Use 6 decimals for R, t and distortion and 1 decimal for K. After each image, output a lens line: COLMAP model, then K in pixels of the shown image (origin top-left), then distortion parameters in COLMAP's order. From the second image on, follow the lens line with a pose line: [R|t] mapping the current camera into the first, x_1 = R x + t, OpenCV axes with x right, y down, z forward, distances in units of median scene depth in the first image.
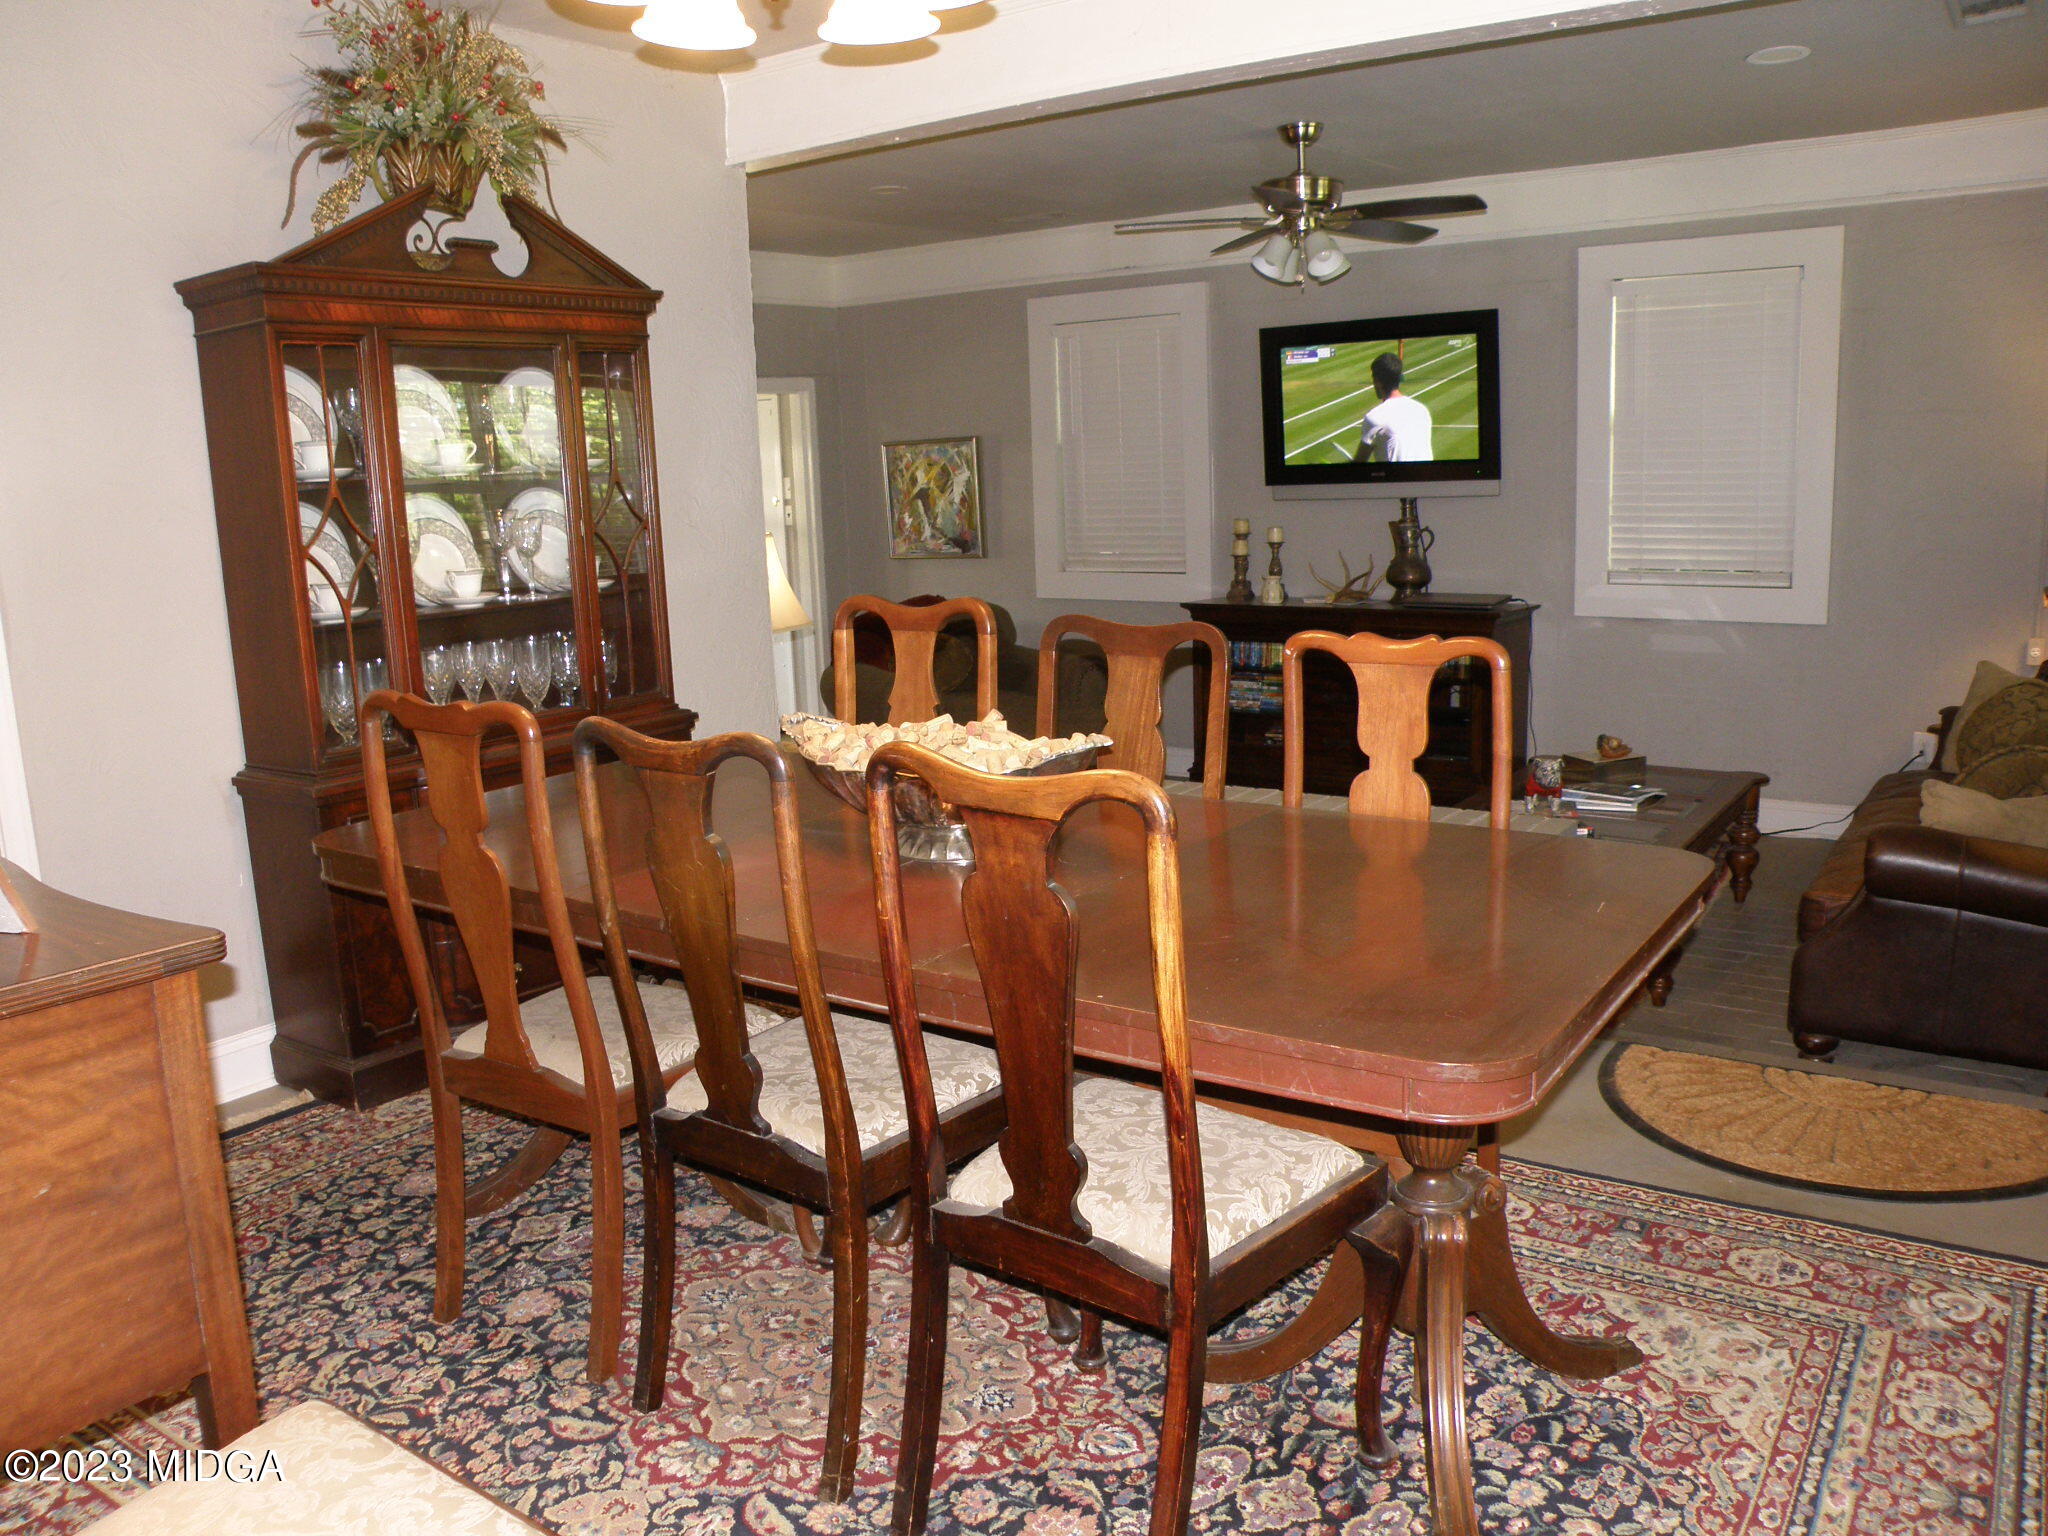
lens RADIAL K [[1590.8, 0, 1018.5], [0, 1590.8, 777.4], [0, 0, 1]] dist [-0.159041, 0.121756]
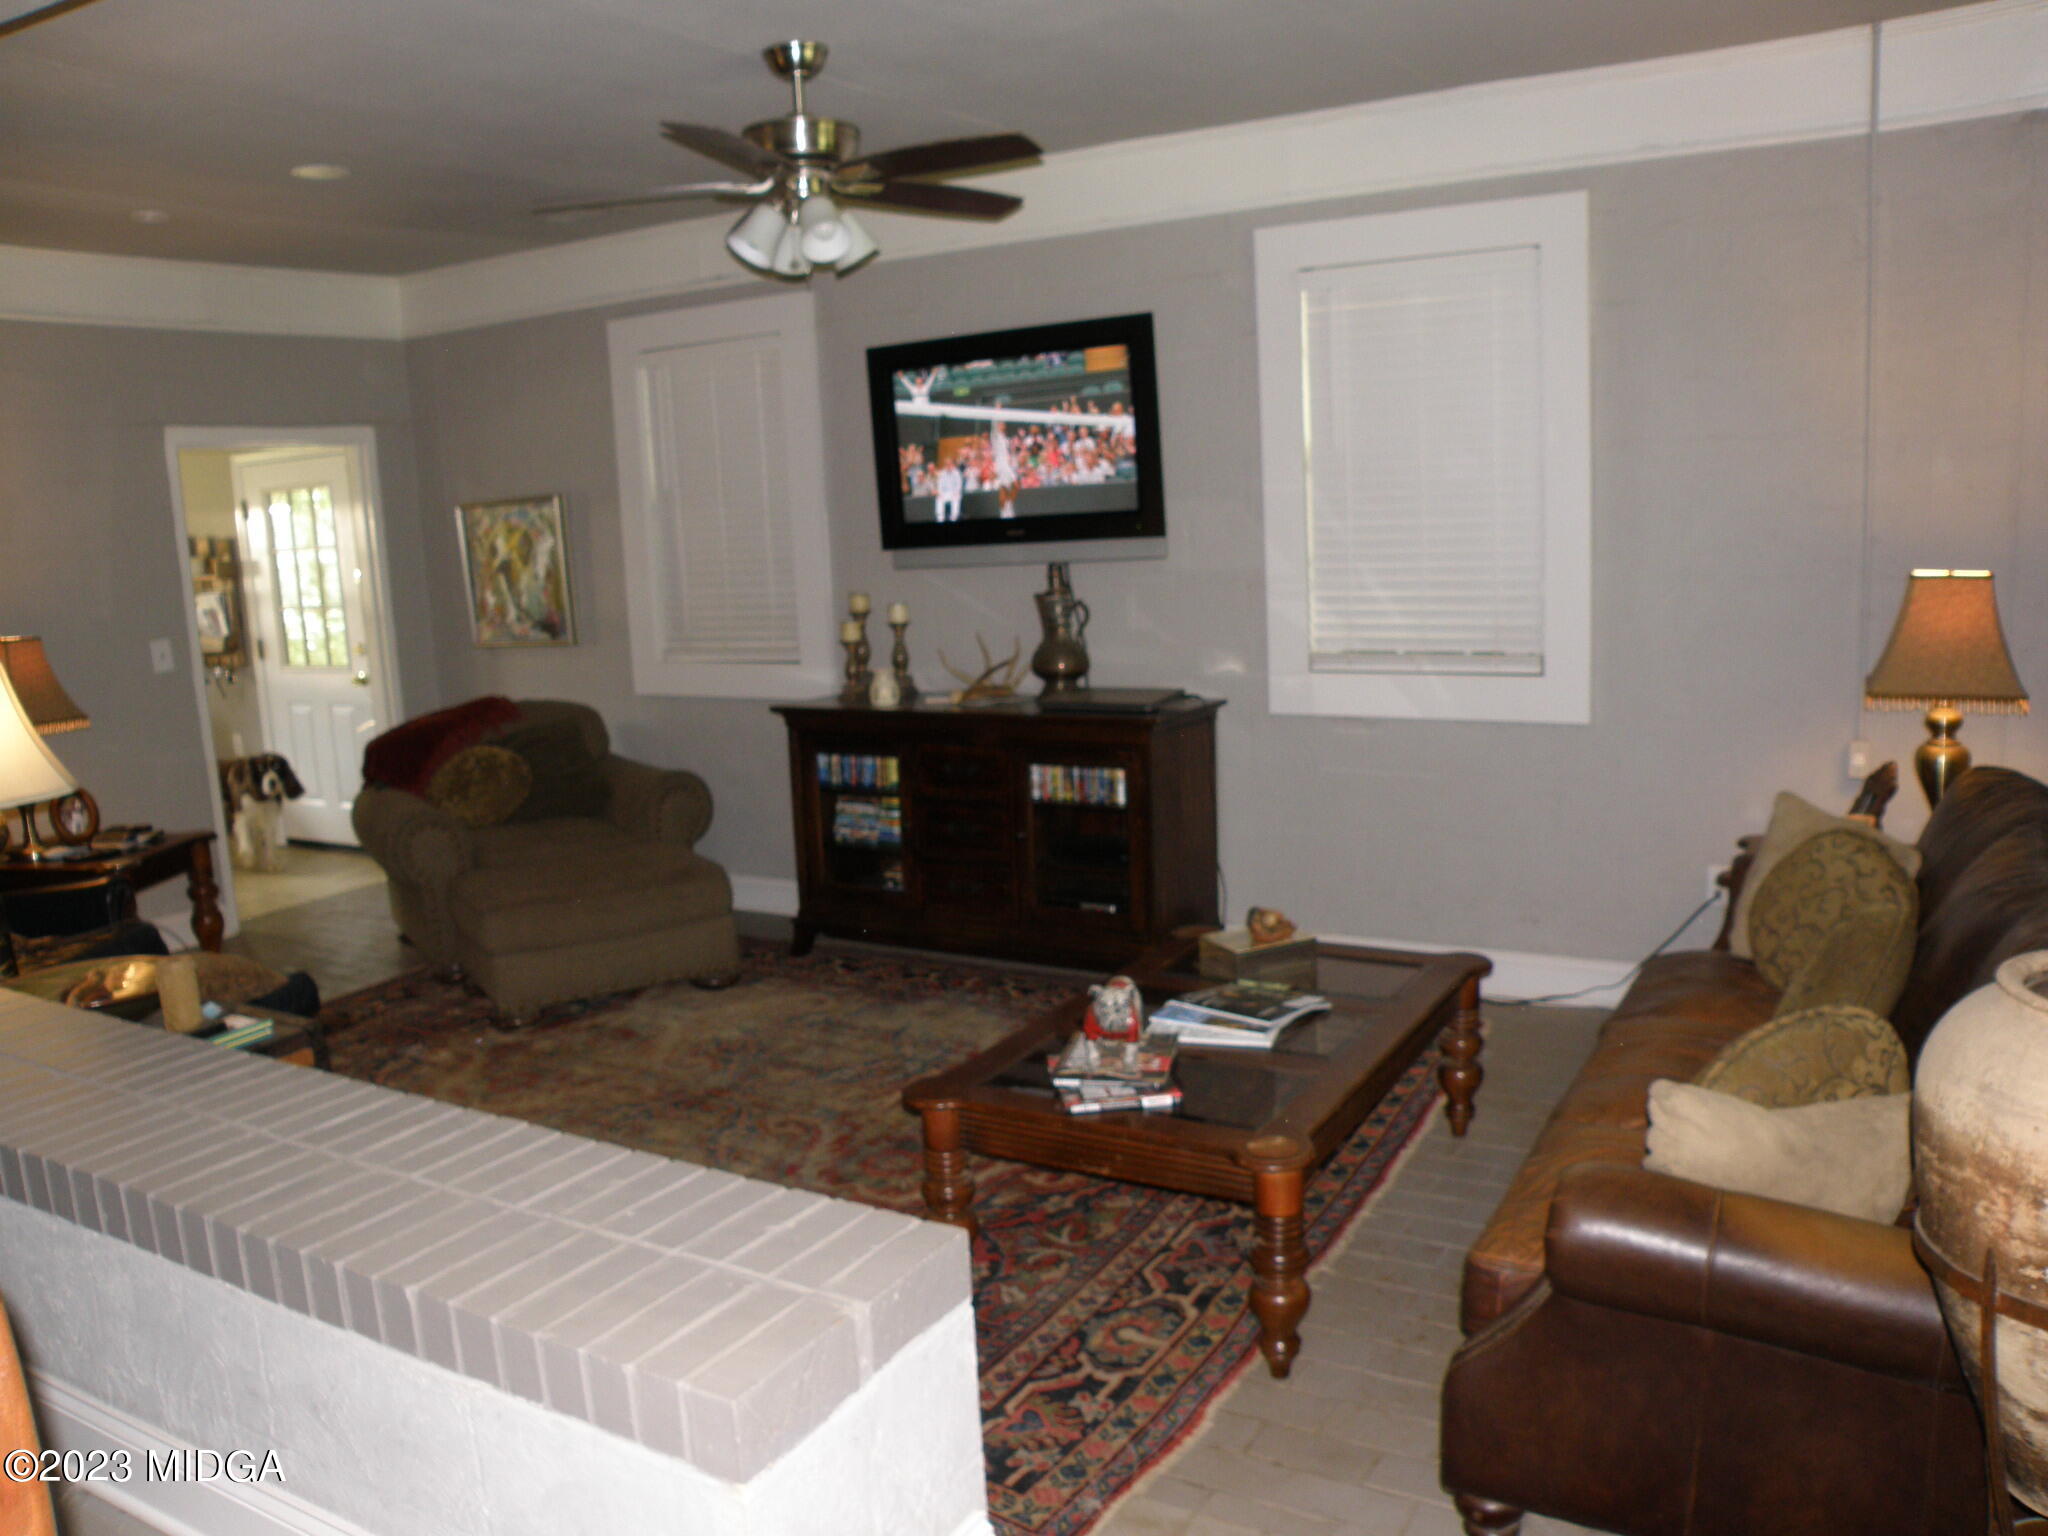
lens RADIAL K [[1590.8, 0, 1014.3], [0, 1590.8, 777.1], [0, 0, 1]] dist [-0.159041, 0.121756]
pose [[0.996949, -0.026719, 0.073342, 0.167667], [0.028665, 0.999261, -0.025611, -0.054194], [-0.072604, 0.027635, 0.996978, 0.233052]]
